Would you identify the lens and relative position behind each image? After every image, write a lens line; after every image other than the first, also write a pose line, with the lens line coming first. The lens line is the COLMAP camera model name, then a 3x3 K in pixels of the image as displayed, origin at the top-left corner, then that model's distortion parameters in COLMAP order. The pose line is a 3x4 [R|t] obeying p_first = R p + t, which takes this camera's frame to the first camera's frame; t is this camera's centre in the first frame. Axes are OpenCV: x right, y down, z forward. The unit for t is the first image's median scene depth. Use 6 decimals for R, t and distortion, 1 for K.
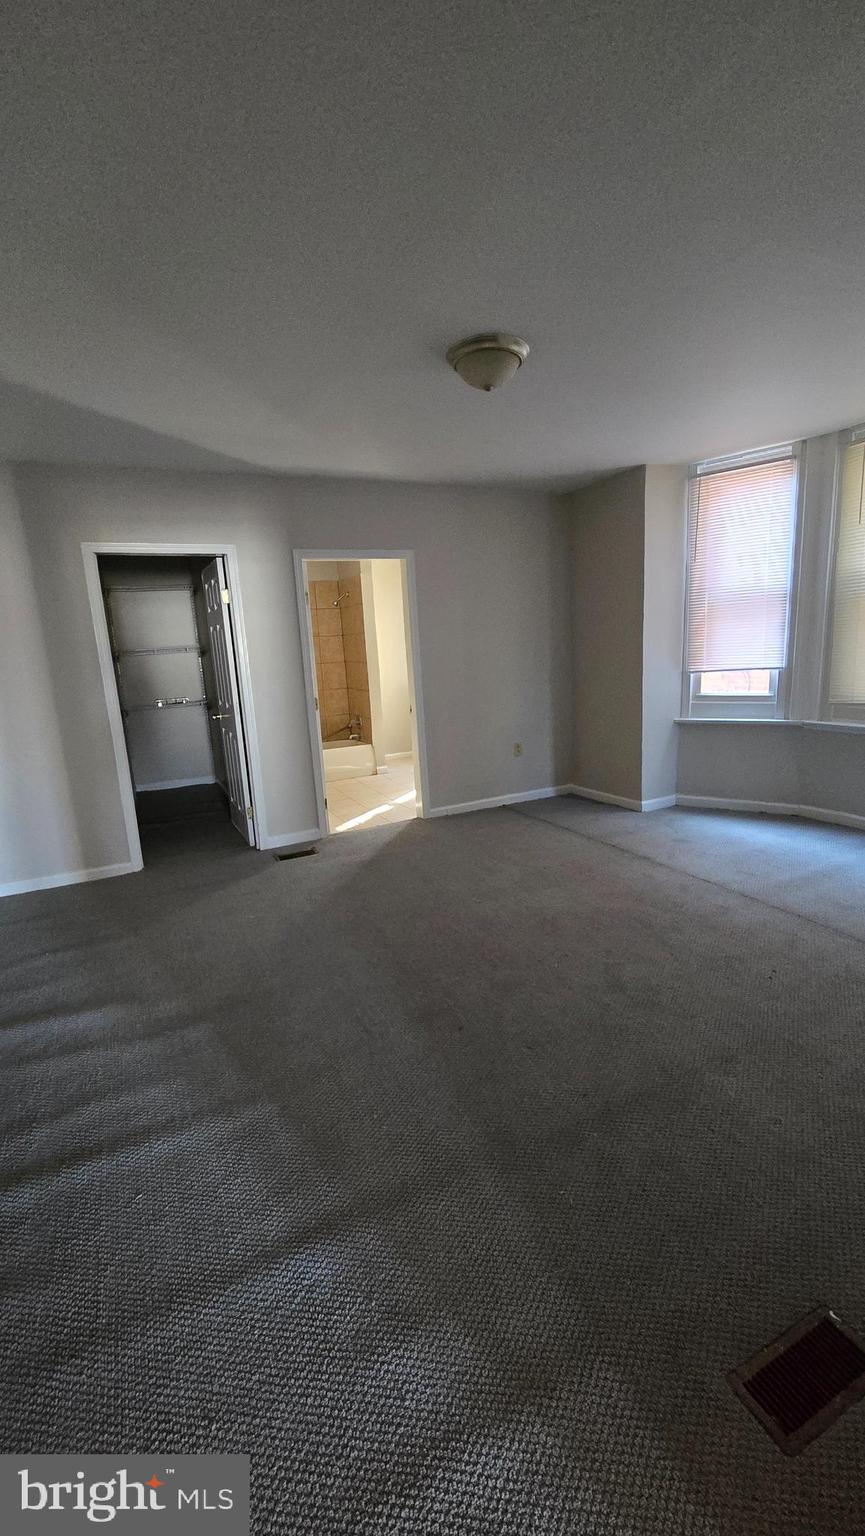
lens RADIAL K [[644.3, 0, 440.8], [0, 644.3, 767.7], [0, 0, 1]] dist [0.001084, -0.000235]
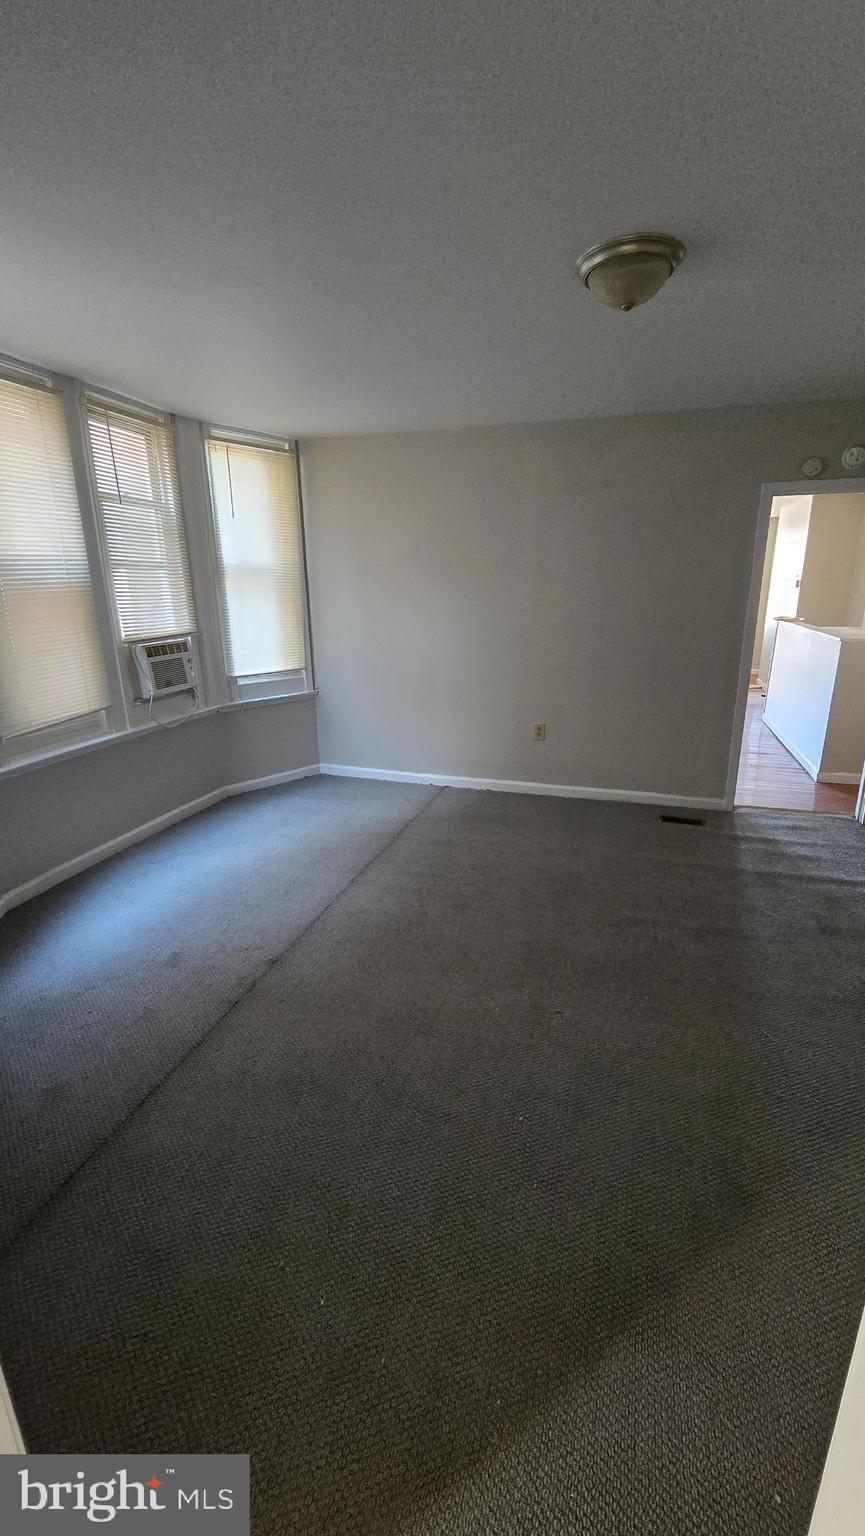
lens RADIAL K [[644.3, 0, 440.8], [0, 644.3, 767.7], [0, 0, 1]] dist [0.001084, -0.000235]
pose [[-0.714856, -0.143613, 0.684366, -0.268851], [0.181771, 0.906877, 0.380175, -0.290558], [-0.675234, 0.396168, -0.622182, 1.251071]]
